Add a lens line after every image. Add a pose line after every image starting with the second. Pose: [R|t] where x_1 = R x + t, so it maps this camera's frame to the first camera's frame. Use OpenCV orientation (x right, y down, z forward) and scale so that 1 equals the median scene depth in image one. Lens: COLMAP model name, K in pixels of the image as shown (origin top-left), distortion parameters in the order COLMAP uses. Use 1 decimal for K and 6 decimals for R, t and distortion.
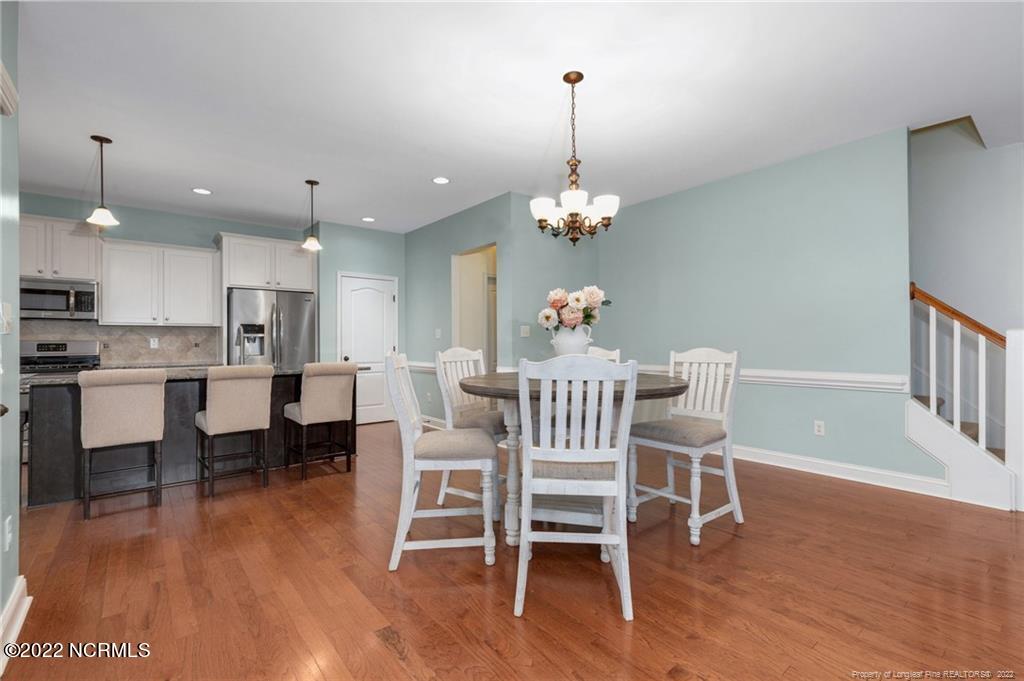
lens RADIAL K [[460.5, 0, 507.6], [0, 460.5, 338.5], [0, 0, 1]] dist [0.004340, 0.000082]
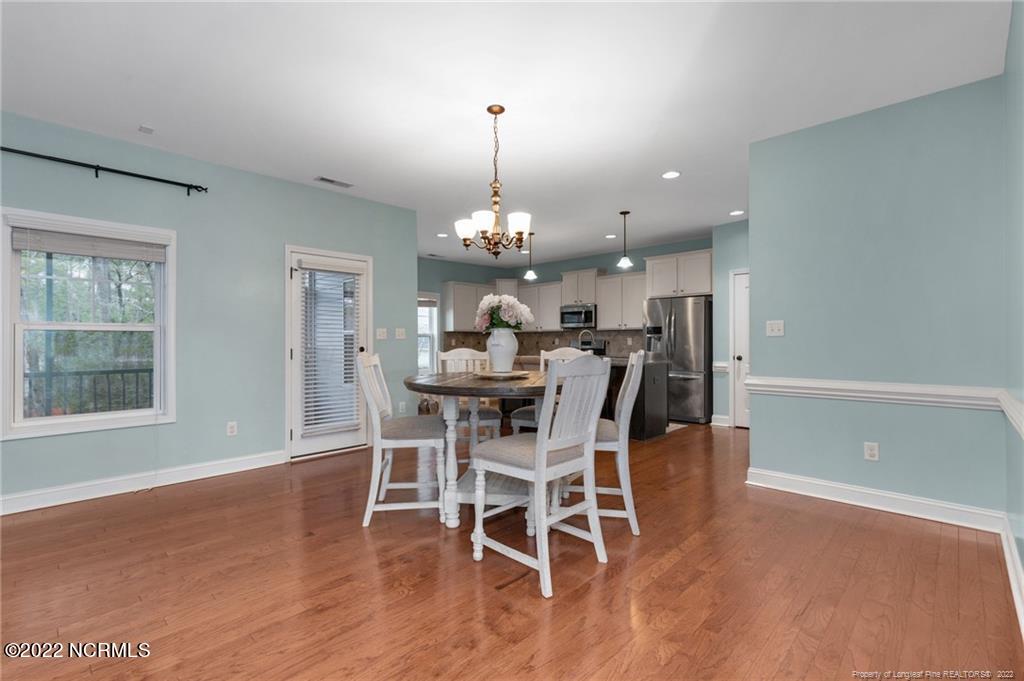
lens RADIAL K [[460.5, 0, 507.6], [0, 460.5, 338.5], [0, 0, 1]] dist [0.004340, 0.000082]
pose [[0.111965, -0.001588, -0.993711, 0.722078], [0.008966, 0.999960, -0.000588, -0.002254], [0.993672, -0.008843, 0.111975, 0.508264]]
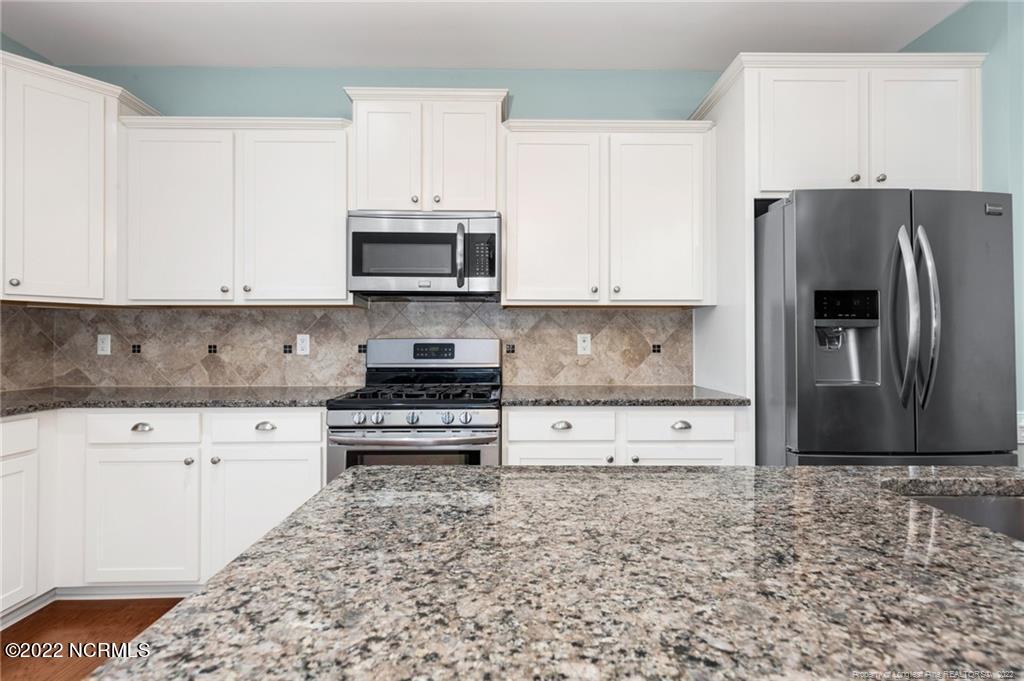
lens RADIAL K [[460.5, 0, 507.6], [0, 460.5, 338.5], [0, 0, 1]] dist [0.004340, 0.000082]
pose [[0.785940, 0.000892, -0.618303, -0.594370], [0.000039, 0.999999, 0.001491, 0.004135], [0.618303, -0.001196, 0.785939, 0.639976]]
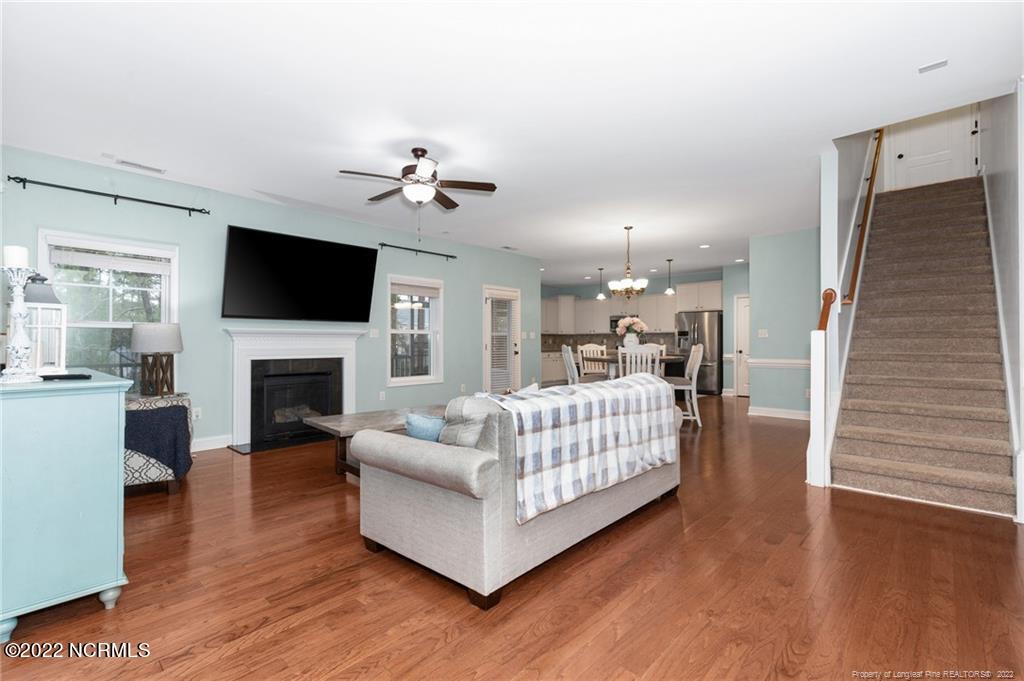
lens RADIAL K [[452.4, 0, 503.1], [0, 452.4, 340.5], [0, 0, 1]] dist [0.000384, -0.000054]
pose [[0.115514, -0.001307, -0.993305, 1.331220], [0.007259, 0.999974, -0.000472, 0.001939], [0.993279, -0.007156, 0.115521, 0.056868]]
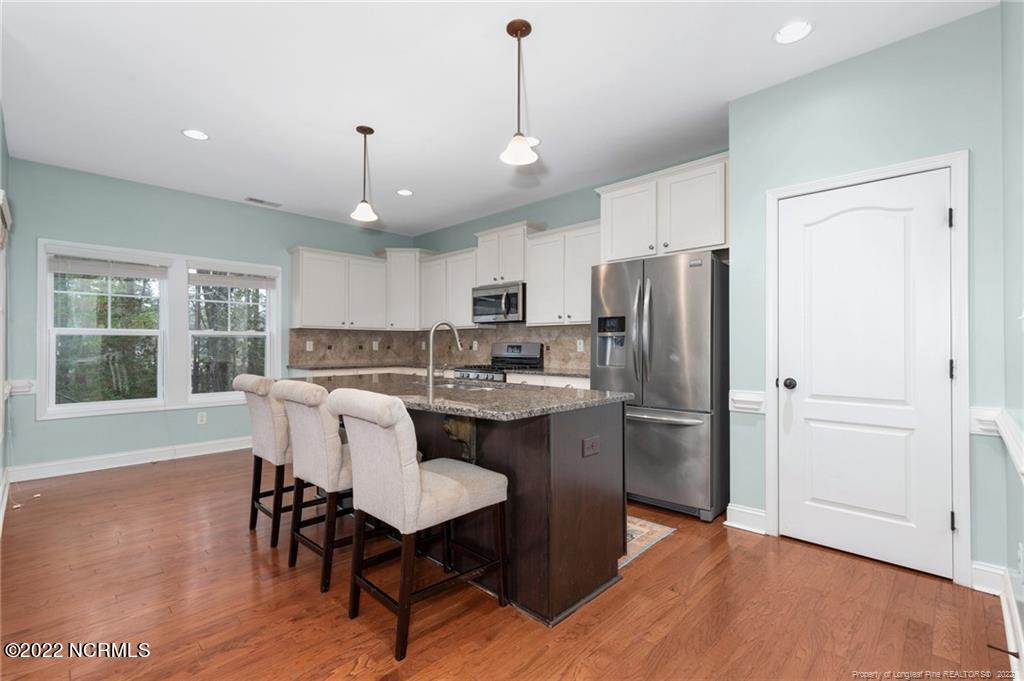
lens RADIAL K [[460.5, 0, 507.6], [0, 460.5, 338.5], [0, 0, 1]] dist [0.004340, 0.000082]
pose [[0.112120, -0.007424, -0.993667, 0.071747], [0.005984, 0.999959, -0.006795, 0.002244], [0.993677, -0.005184, 0.112159, 0.867099]]
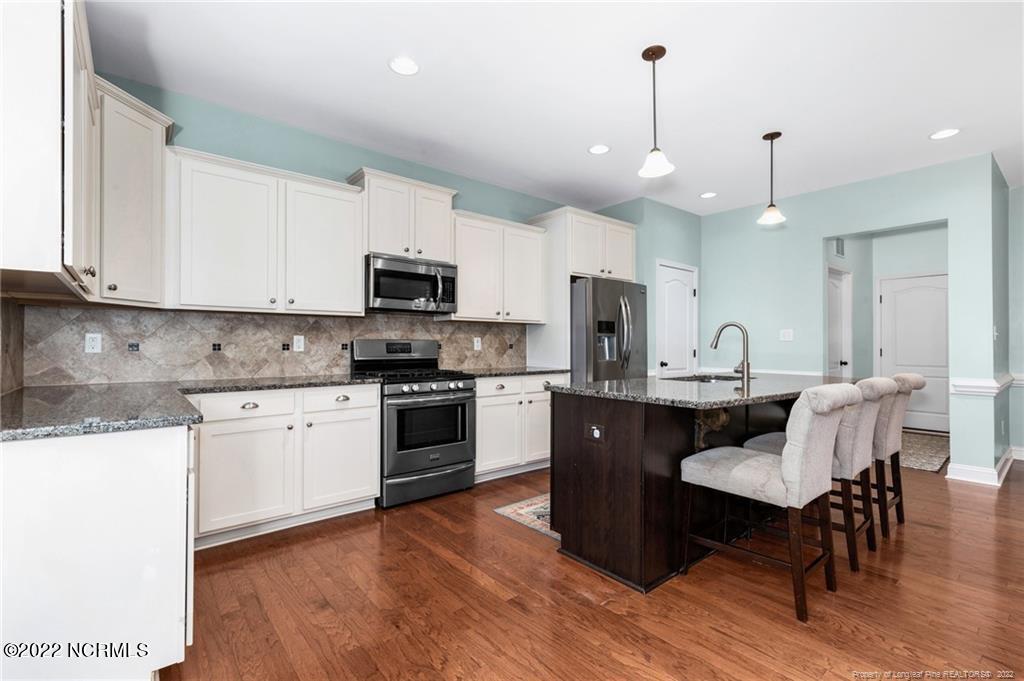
lens RADIAL K [[452.4, 0, 503.1], [0, 452.4, 340.5], [0, 0, 1]] dist [0.000384, -0.000054]
pose [[0.999960, 0.008614, -0.002235, -0.807155], [-0.008614, 0.999963, -0.000093, 0.004852], [0.002234, 0.000112, 0.999997, 0.231911]]
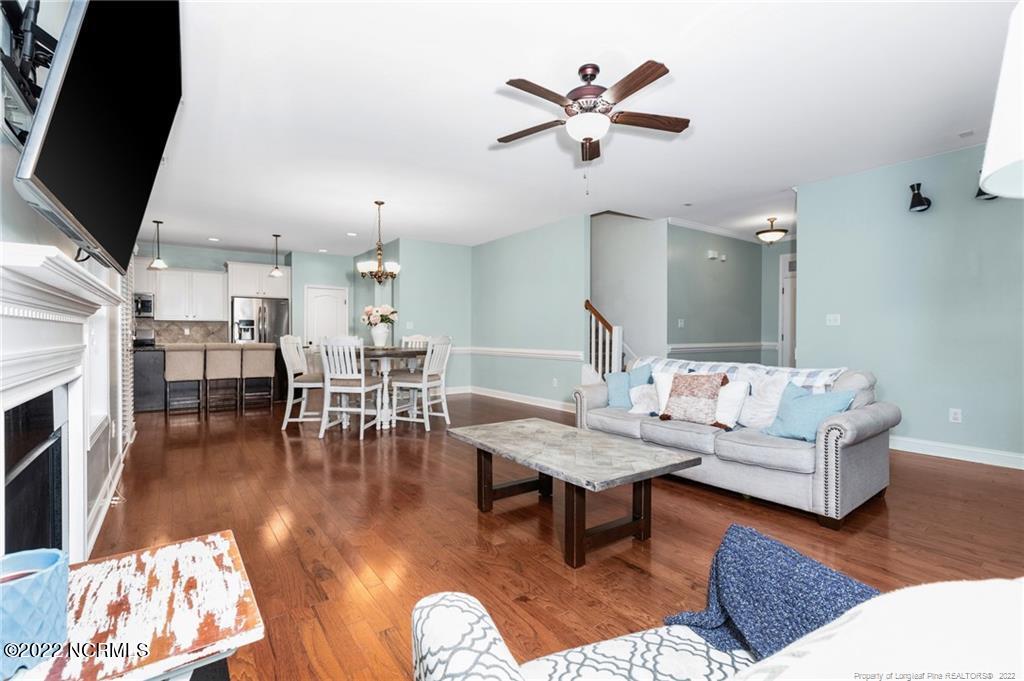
lens RADIAL K [[460.5, 0, 507.6], [0, 460.5, 338.5], [0, 0, 1]] dist [0.004340, 0.000082]
pose [[0.998446, 0.006421, -0.055354, 0.472179], [-0.005444, 0.999827, 0.017785, -0.000546], [0.055458, -0.017456, 0.998308, -0.584563]]
